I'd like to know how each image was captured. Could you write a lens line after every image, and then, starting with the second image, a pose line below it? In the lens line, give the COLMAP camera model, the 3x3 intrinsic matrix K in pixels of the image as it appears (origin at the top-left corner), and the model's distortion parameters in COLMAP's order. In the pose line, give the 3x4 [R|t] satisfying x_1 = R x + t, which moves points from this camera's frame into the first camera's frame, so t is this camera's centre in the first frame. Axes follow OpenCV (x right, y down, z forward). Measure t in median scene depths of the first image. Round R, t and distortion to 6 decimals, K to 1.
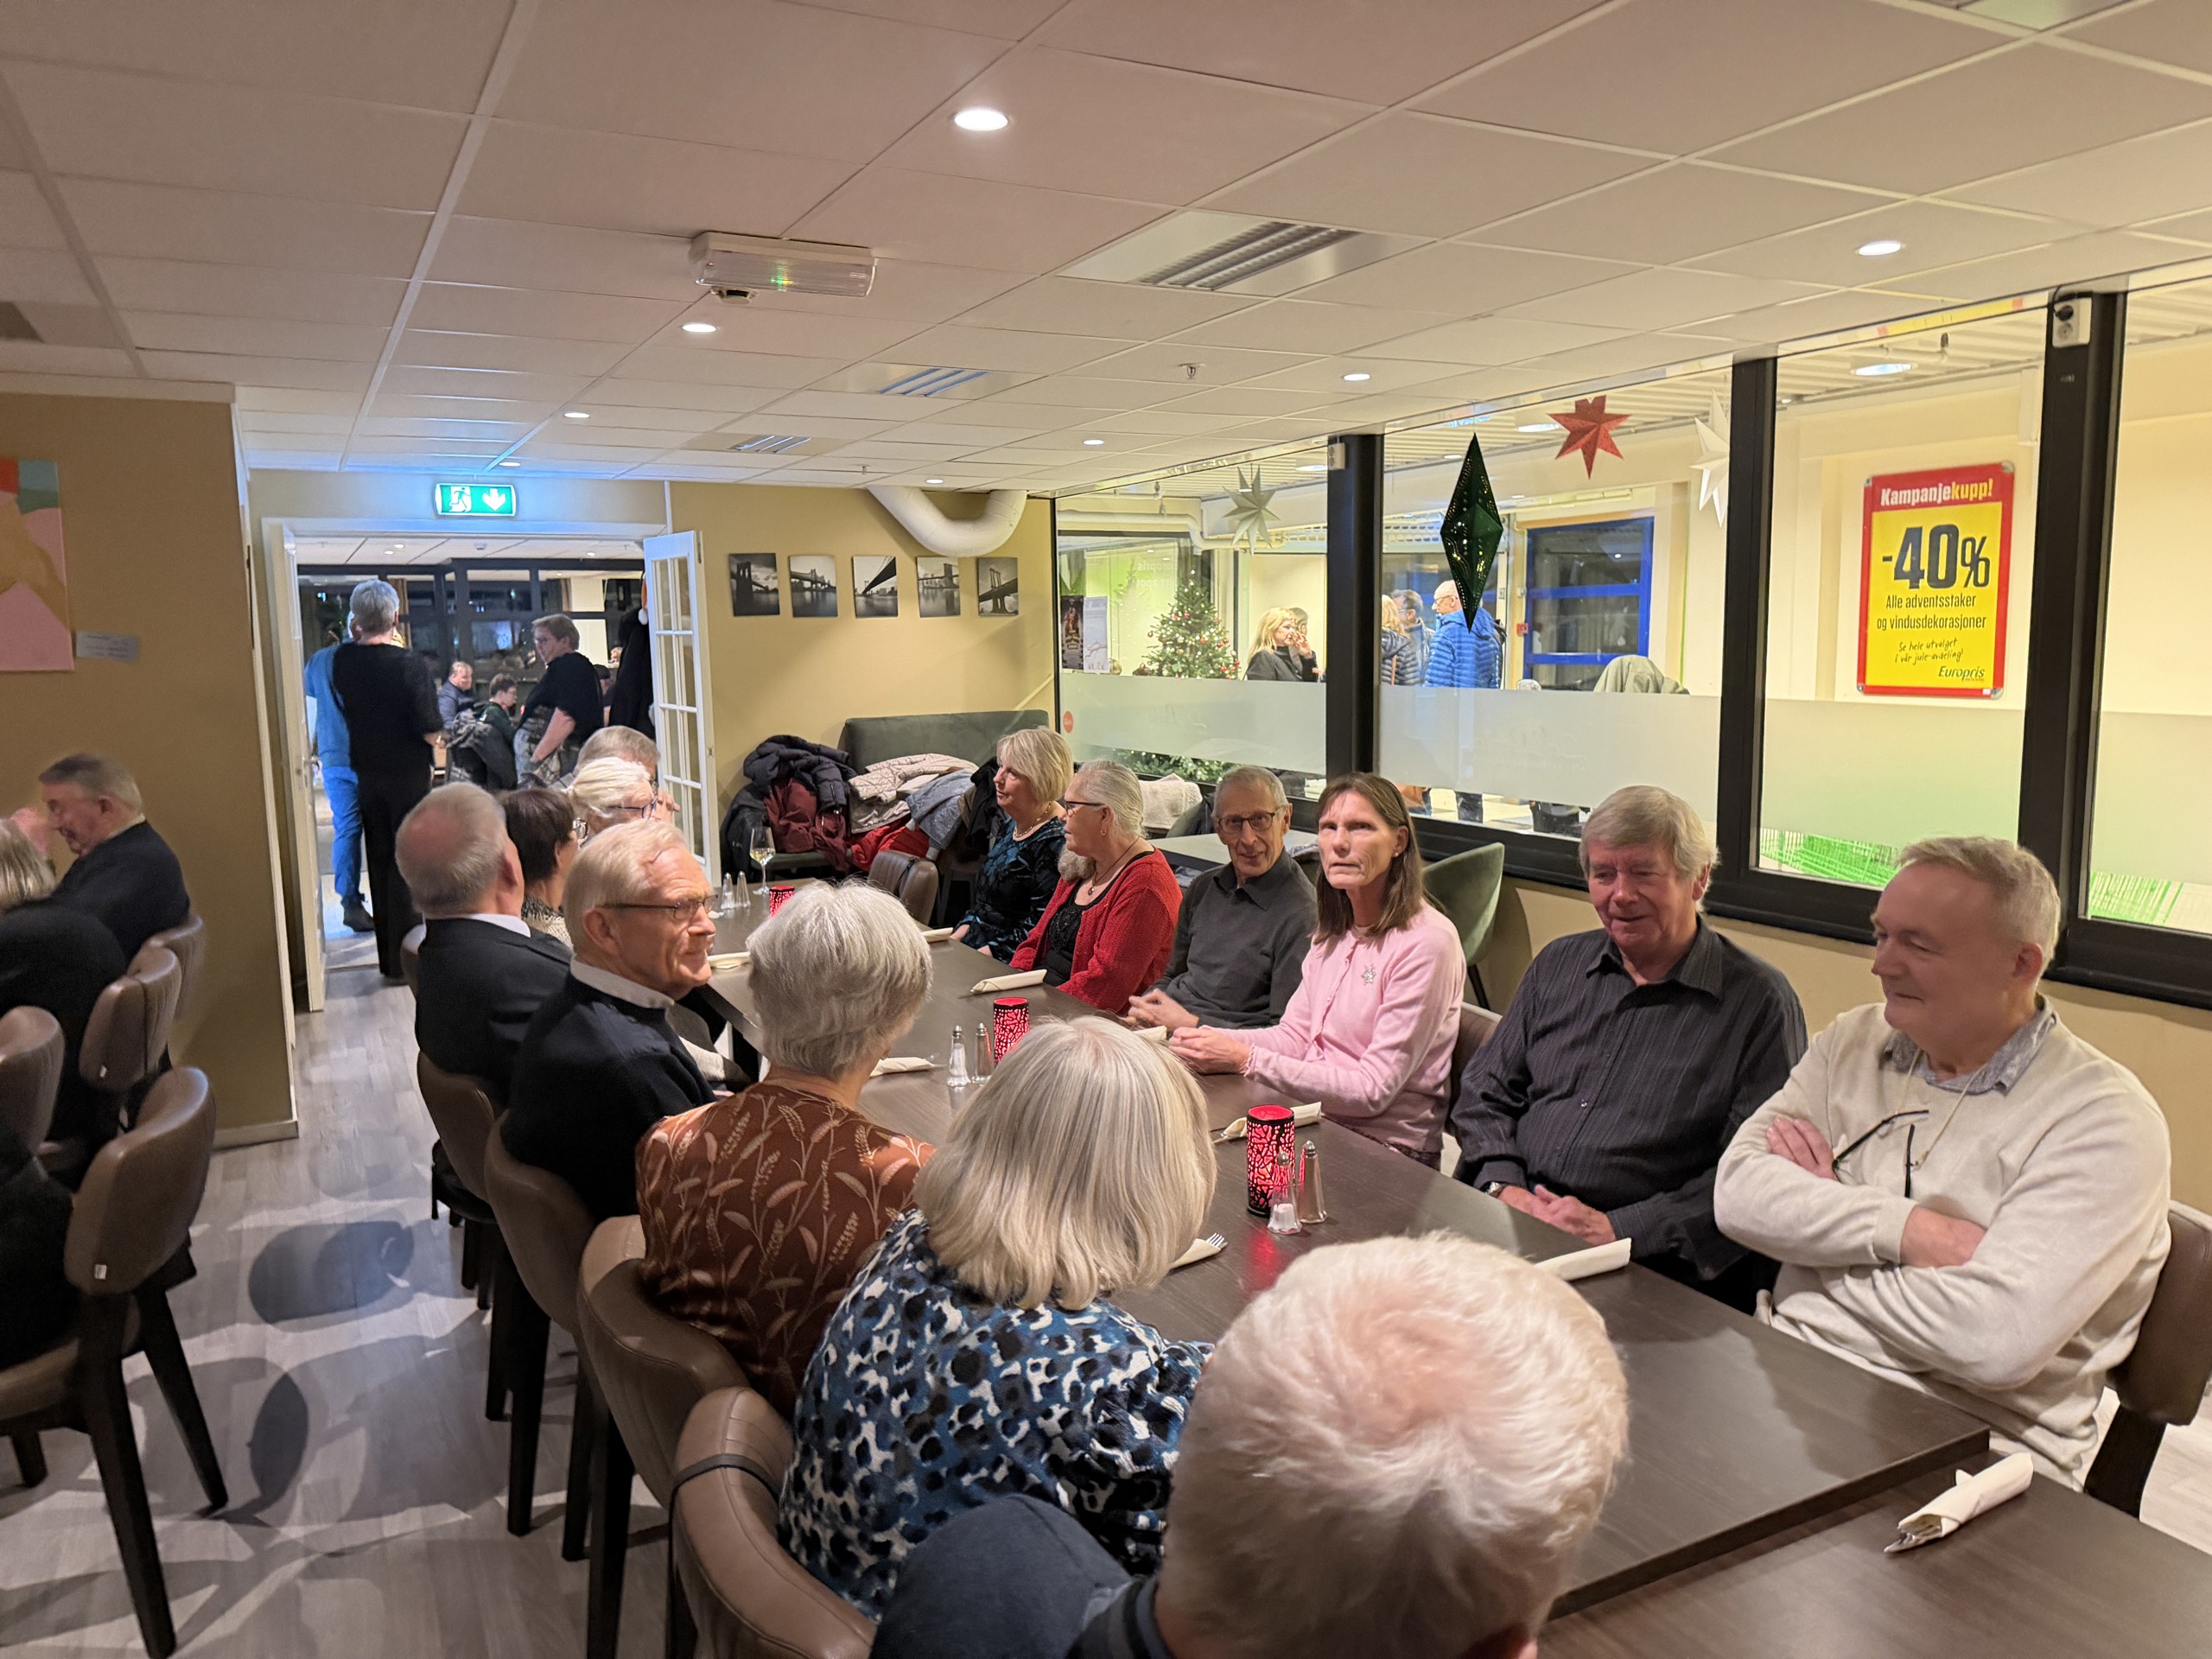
lens RADIAL K [[1523.4, 0, 1088.1], [0, 1523.4, 824.5], [0, 0, 1]] dist [0.117611, -0.118374]
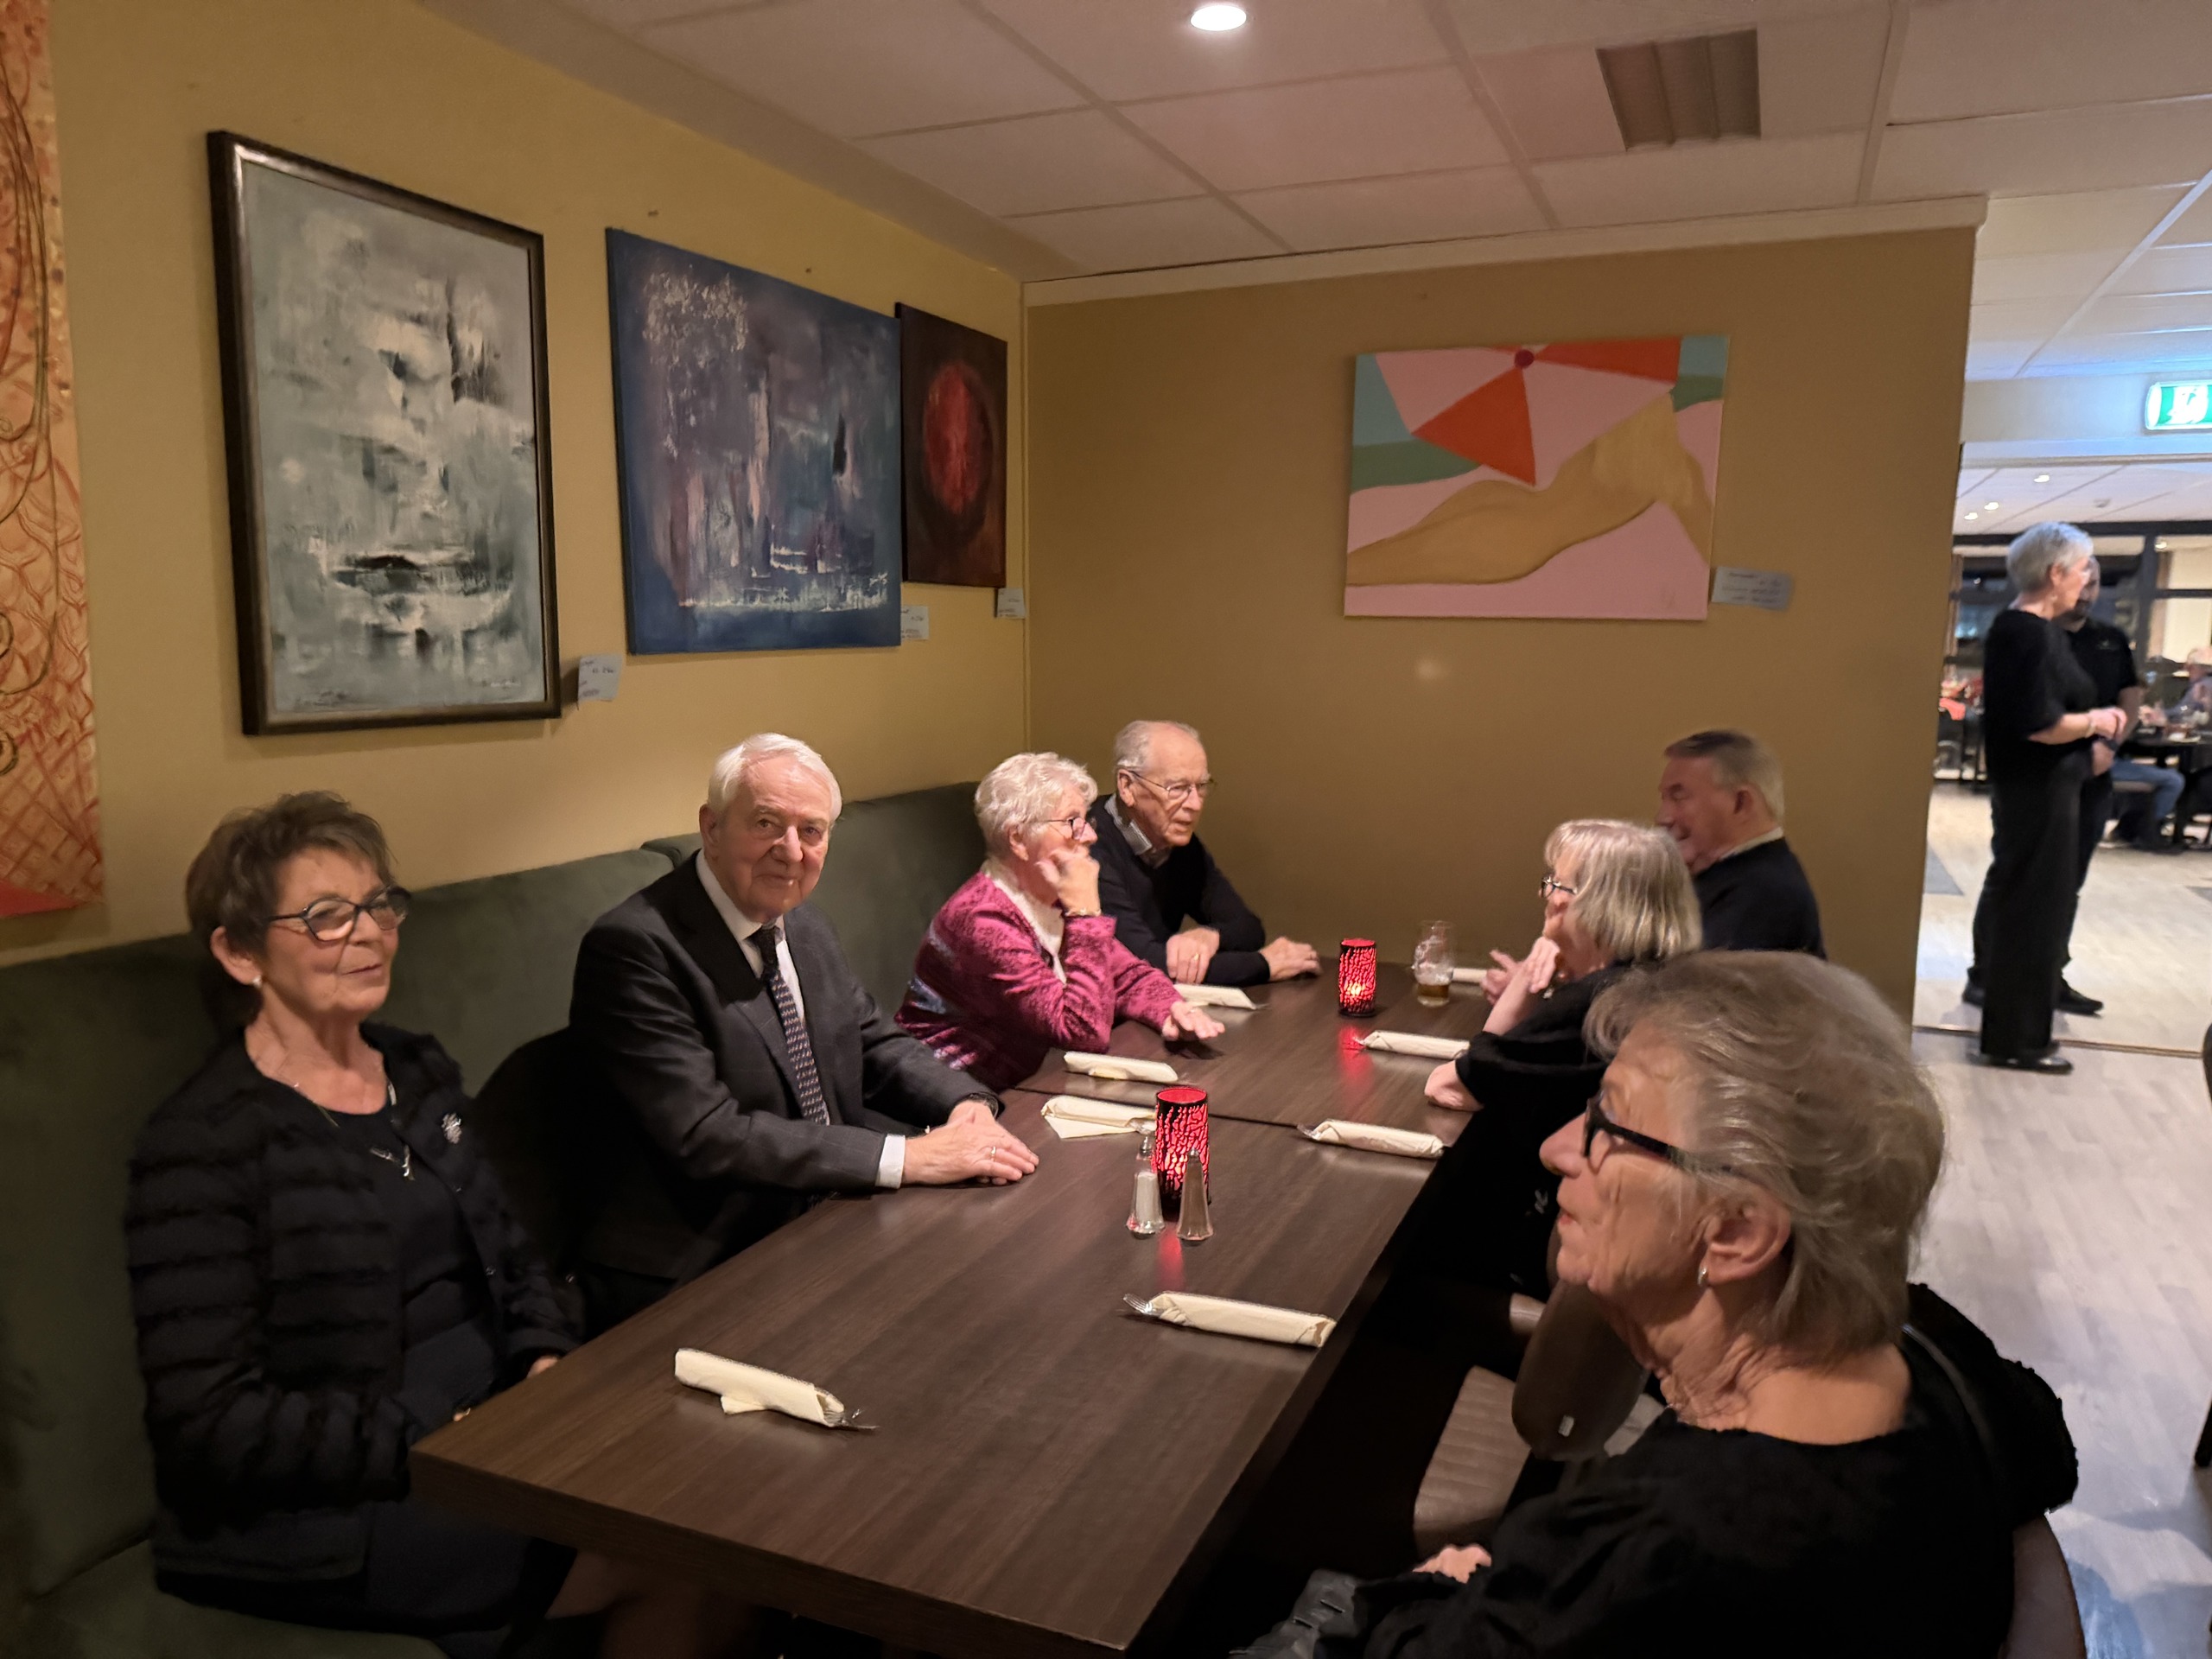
lens RADIAL K [[1615.4, 0, 1106.0], [0, 1615.4, 829.5], [0, 0, 1]] dist [0.058042, -0.066905]
pose [[0.644781, 0.122221, -0.754532, -0.236740], [-0.120219, 0.991063, 0.057802, -0.010362], [0.754854, 0.053439, 0.653712, 0.286821]]
